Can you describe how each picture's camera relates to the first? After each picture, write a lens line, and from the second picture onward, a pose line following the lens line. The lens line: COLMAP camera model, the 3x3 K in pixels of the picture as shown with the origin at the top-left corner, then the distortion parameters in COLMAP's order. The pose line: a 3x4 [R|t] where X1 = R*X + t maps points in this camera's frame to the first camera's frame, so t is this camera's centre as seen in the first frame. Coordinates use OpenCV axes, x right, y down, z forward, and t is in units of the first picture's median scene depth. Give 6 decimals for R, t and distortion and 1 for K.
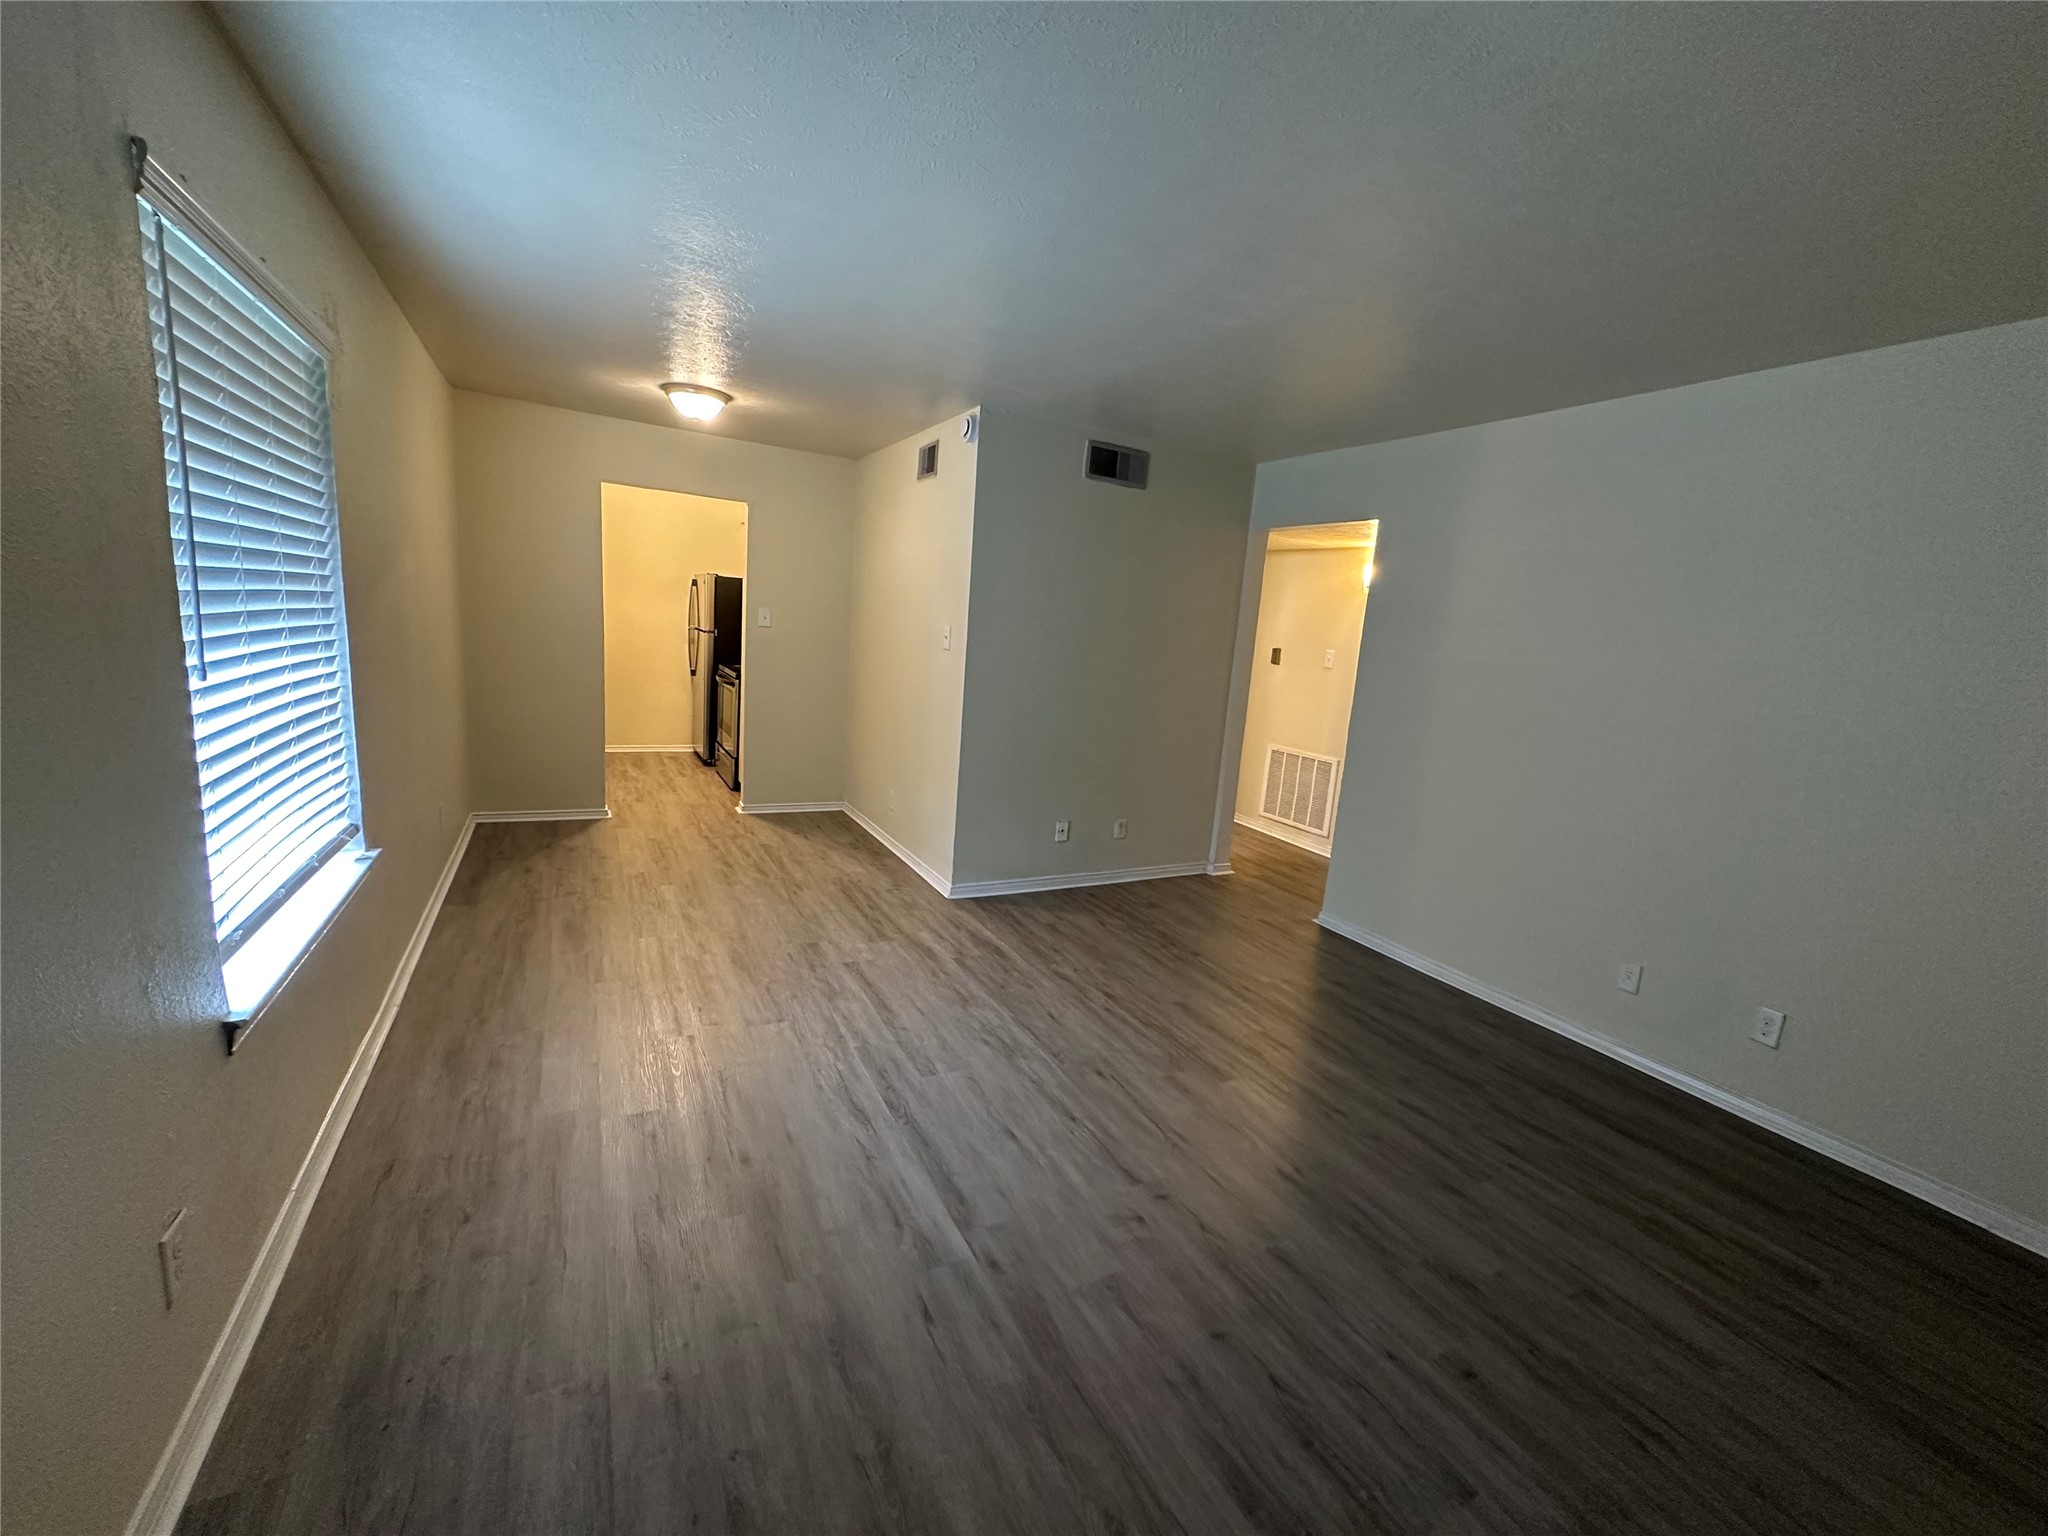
lens RADIAL K [[820.2, 0, 1021.7], [0, 820.2, 770.2], [0, 0, 1]] dist [-0.001489, -0.000085]
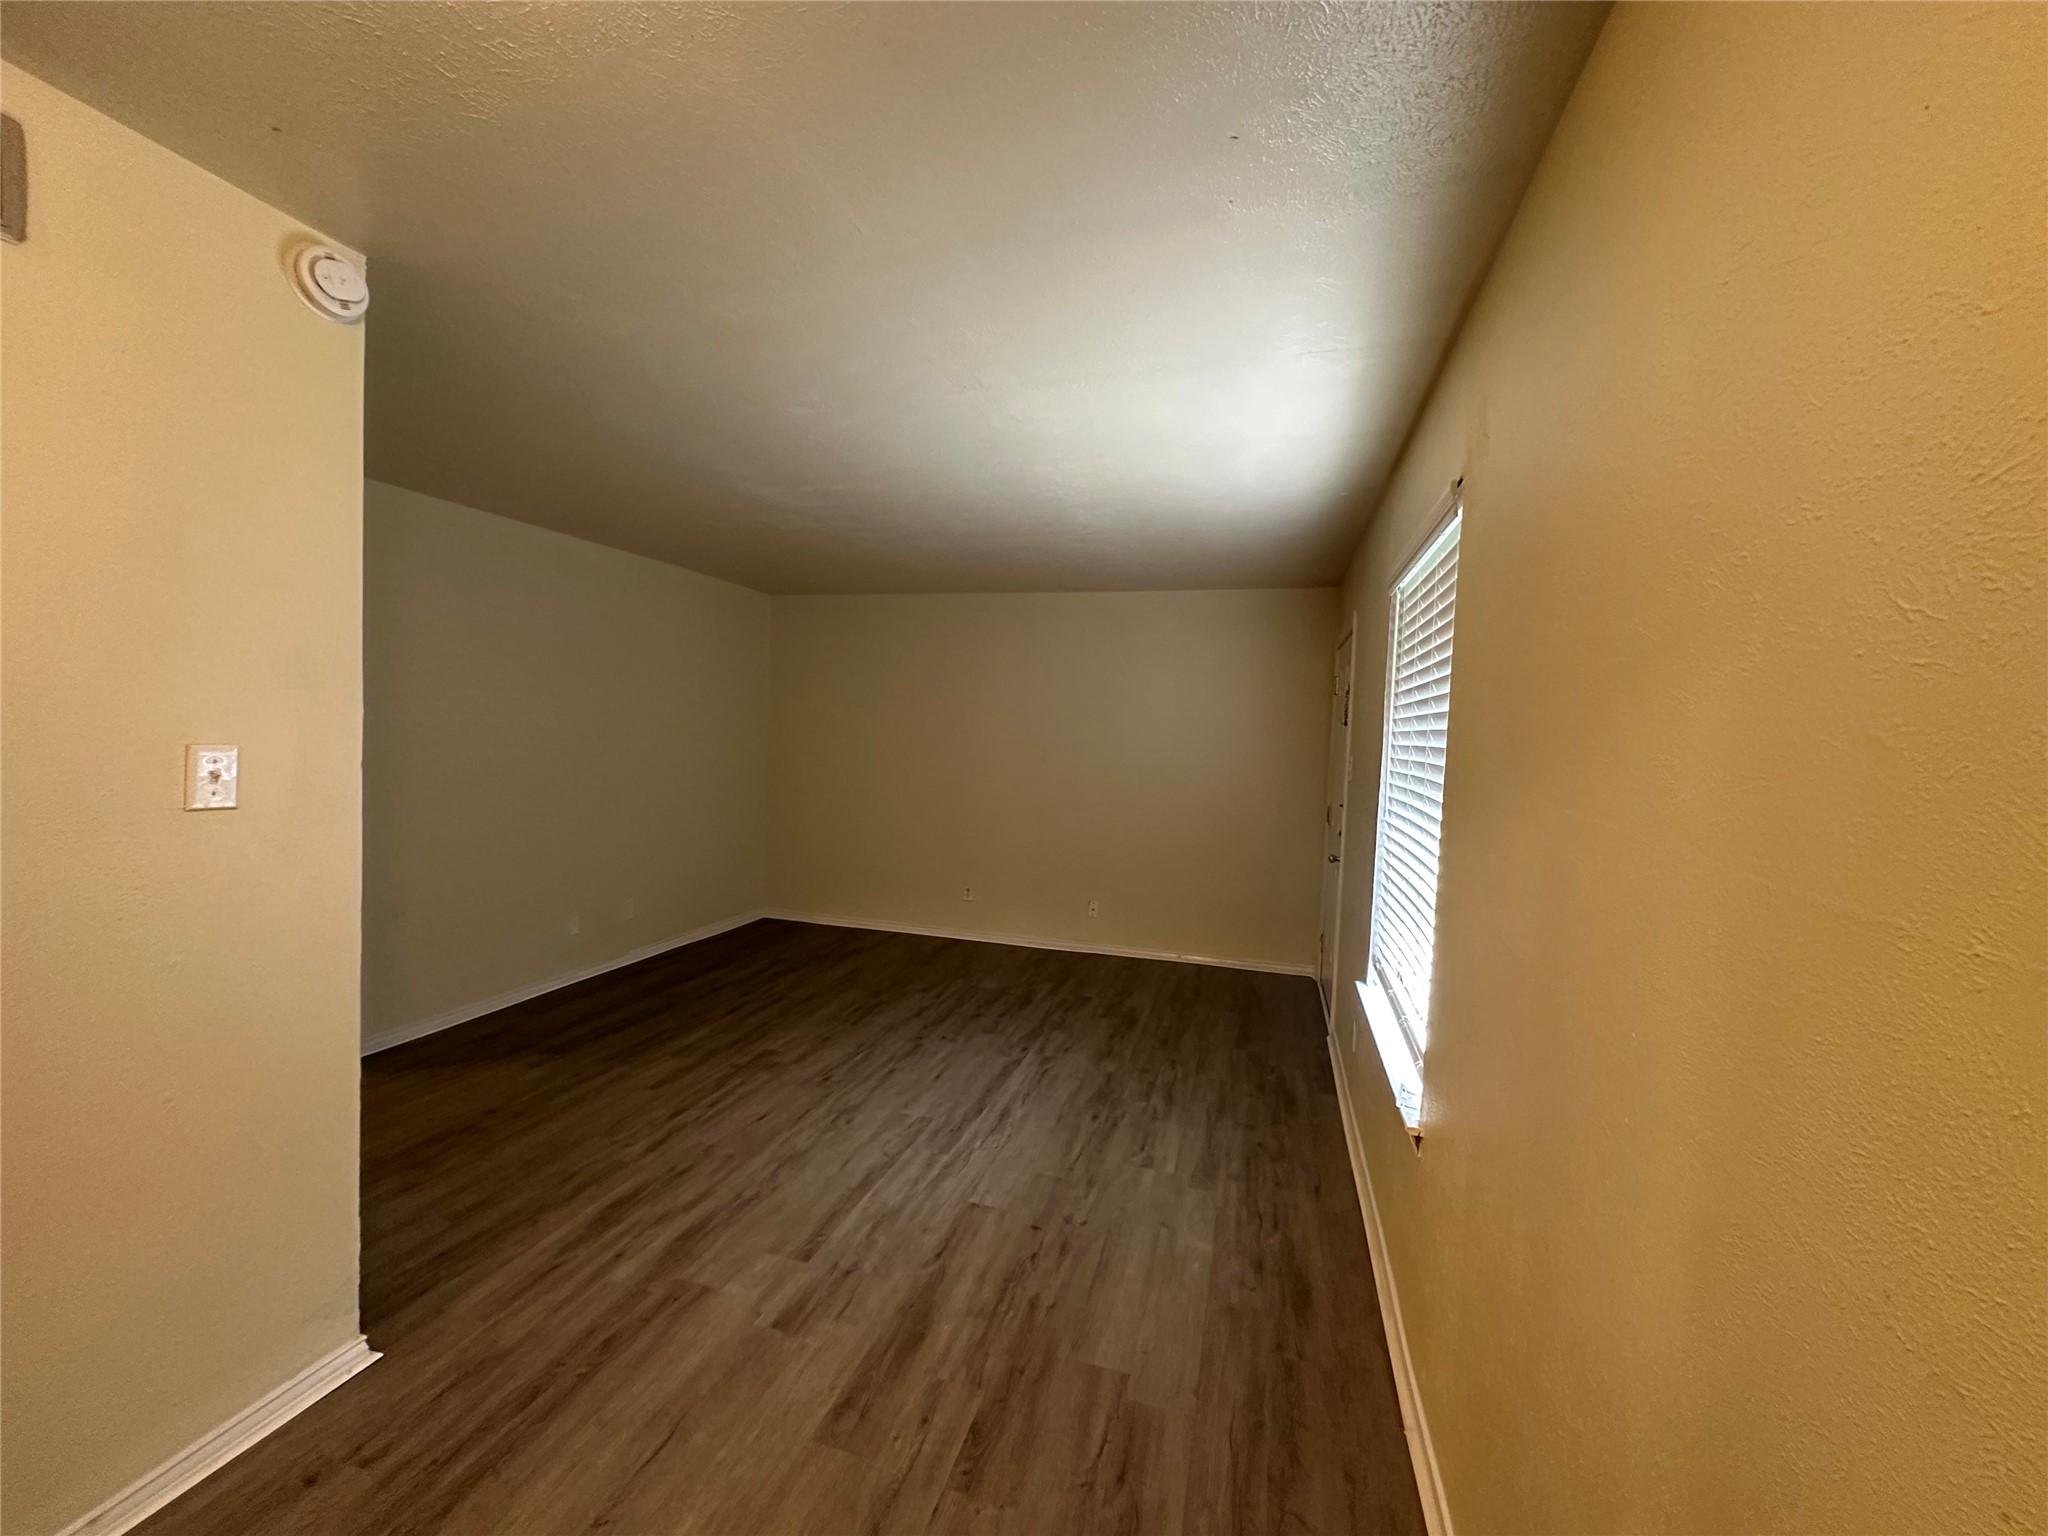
lens RADIAL K [[820.2, 0, 1023.6], [0, 820.2, 769.1], [0, 0, 1]] dist [-0.001489, -0.000085]
pose [[-0.711067, -0.132888, 0.690453, -0.894309], [0.034787, 0.974126, 0.223311, -0.353164], [-0.702263, 0.182808, -0.688046, 1.508078]]
